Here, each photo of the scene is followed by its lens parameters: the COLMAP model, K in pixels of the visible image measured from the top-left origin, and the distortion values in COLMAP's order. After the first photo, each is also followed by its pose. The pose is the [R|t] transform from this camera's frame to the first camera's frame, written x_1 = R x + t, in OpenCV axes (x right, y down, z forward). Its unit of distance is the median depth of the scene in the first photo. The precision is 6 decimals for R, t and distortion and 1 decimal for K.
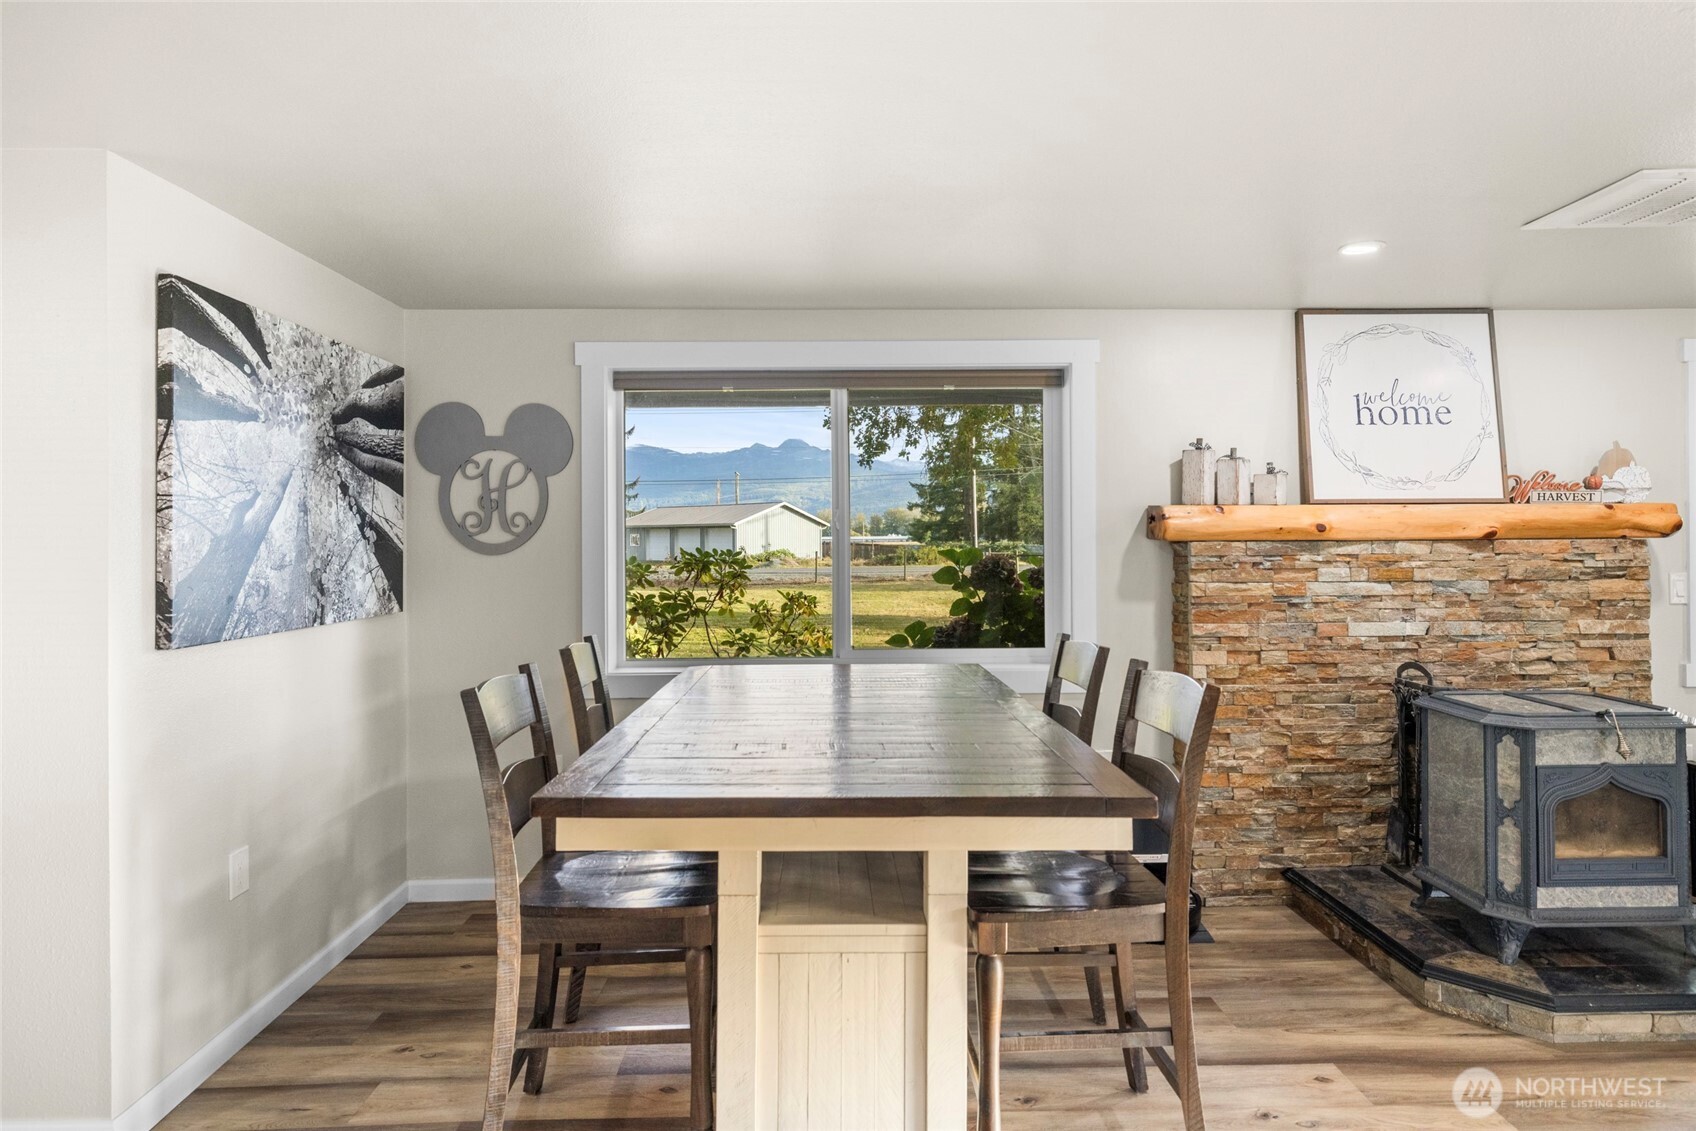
lens RADIAL K [[929.4, 0, 842.3], [0, 929.4, 533.3], [0, 0, 1]] dist [0.001174, -0.000431]
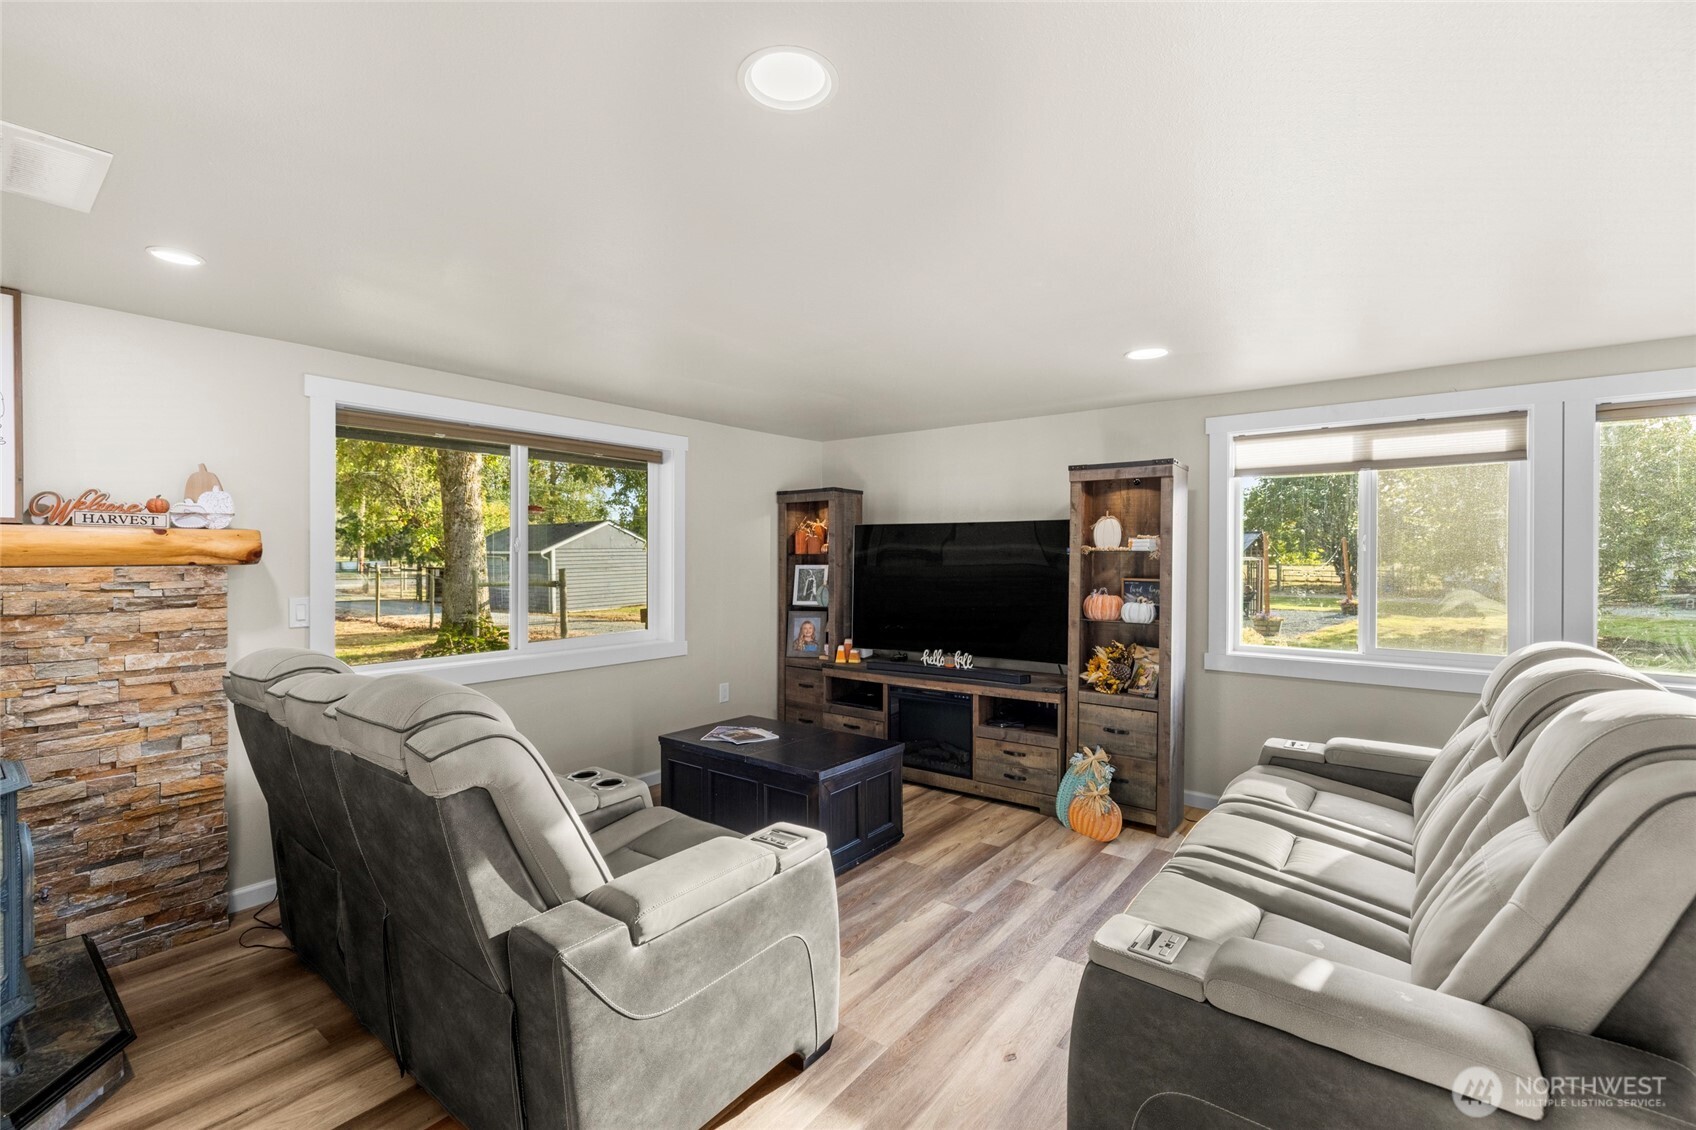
lens RADIAL K [[727.4, 0, 839.2], [0, 727.4, 561.9], [0, 0, 1]] dist [-0.004465, -0.000409]
pose [[0.633987, -0.001118, 0.773343, 0.687826], [-0.010461, 0.999895, 0.010021, -0.012636], [-0.773273, -0.014443, 0.633909, 0.014814]]
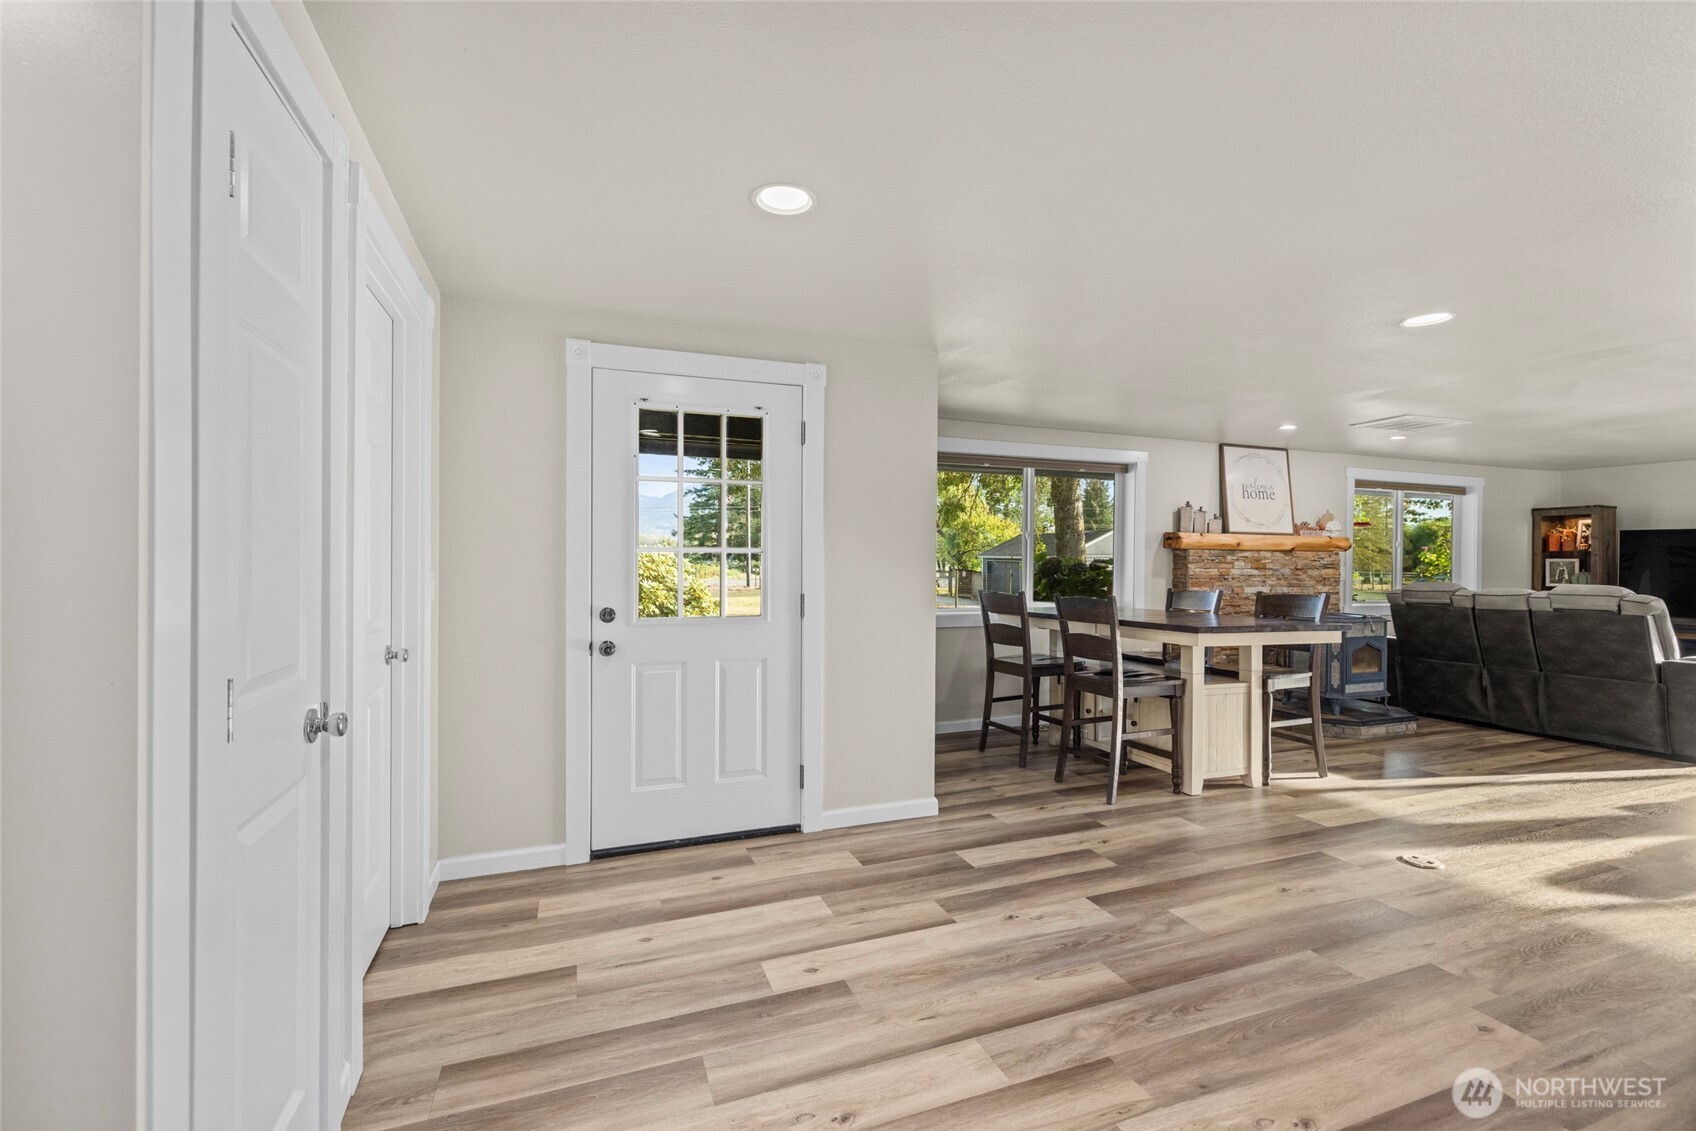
lens RADIAL K [[727.4, 0, 847.4], [0, 727.4, 563.1], [0, 0, 1]] dist [-0.004465, -0.000409]
pose [[0.943609, 0.012337, 0.330833, -0.919928], [-0.015576, 0.999853, 0.007141, 0.040758], [-0.330696, -0.011891, 0.943662, -0.322538]]
